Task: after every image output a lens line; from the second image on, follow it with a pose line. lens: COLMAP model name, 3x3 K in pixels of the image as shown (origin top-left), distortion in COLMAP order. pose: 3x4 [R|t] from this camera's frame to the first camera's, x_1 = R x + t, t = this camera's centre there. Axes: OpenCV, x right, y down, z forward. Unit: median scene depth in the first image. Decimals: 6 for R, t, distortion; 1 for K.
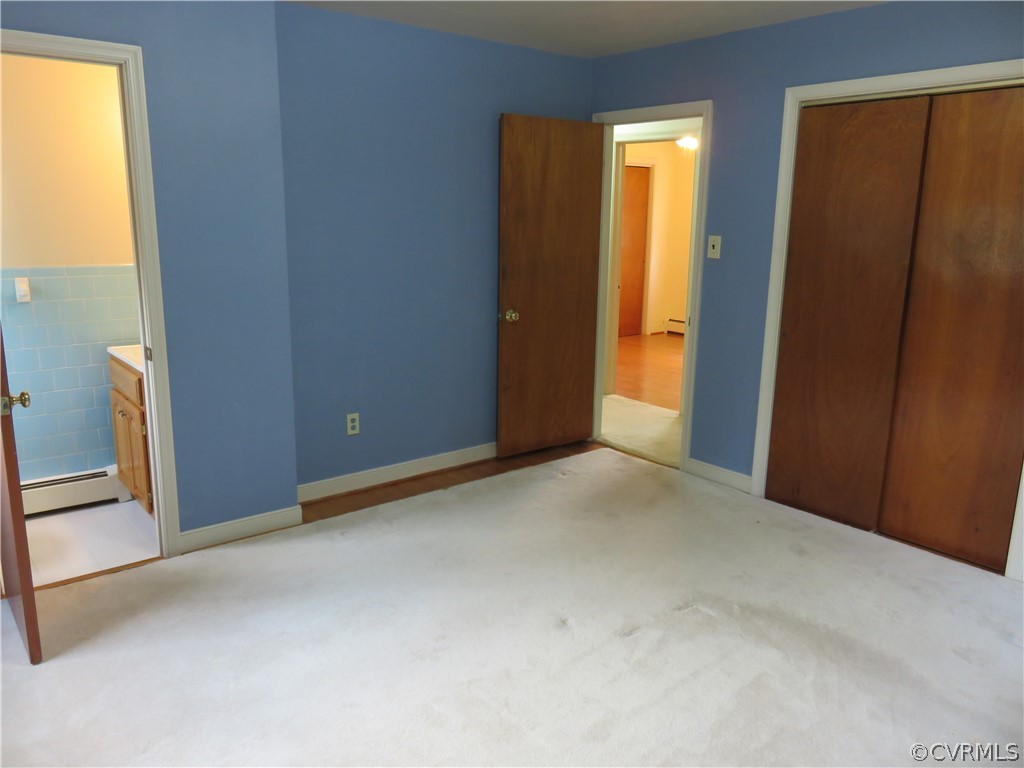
lens RADIAL K [[772.3, 0, 512.0], [0, 772.3, 384.0], [0, 0, 1]] dist [-0.016477, -0.005362]
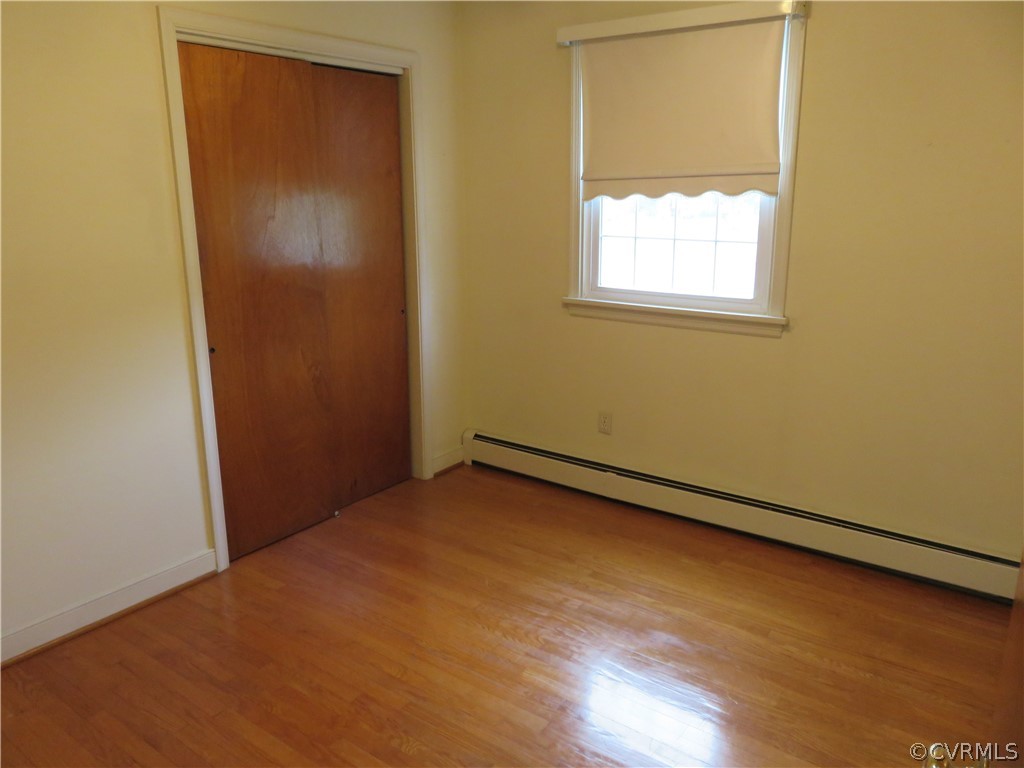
lens RADIAL K [[772.3, 0, 512.0], [0, 772.3, 384.0], [0, 0, 1]] dist [-0.016477, -0.005362]
pose [[0.964908, -0.081291, 0.249688, 0.118845], [0.075110, 0.996589, 0.034200, -0.127529], [-0.251616, -0.014246, 0.967722, 0.578481]]
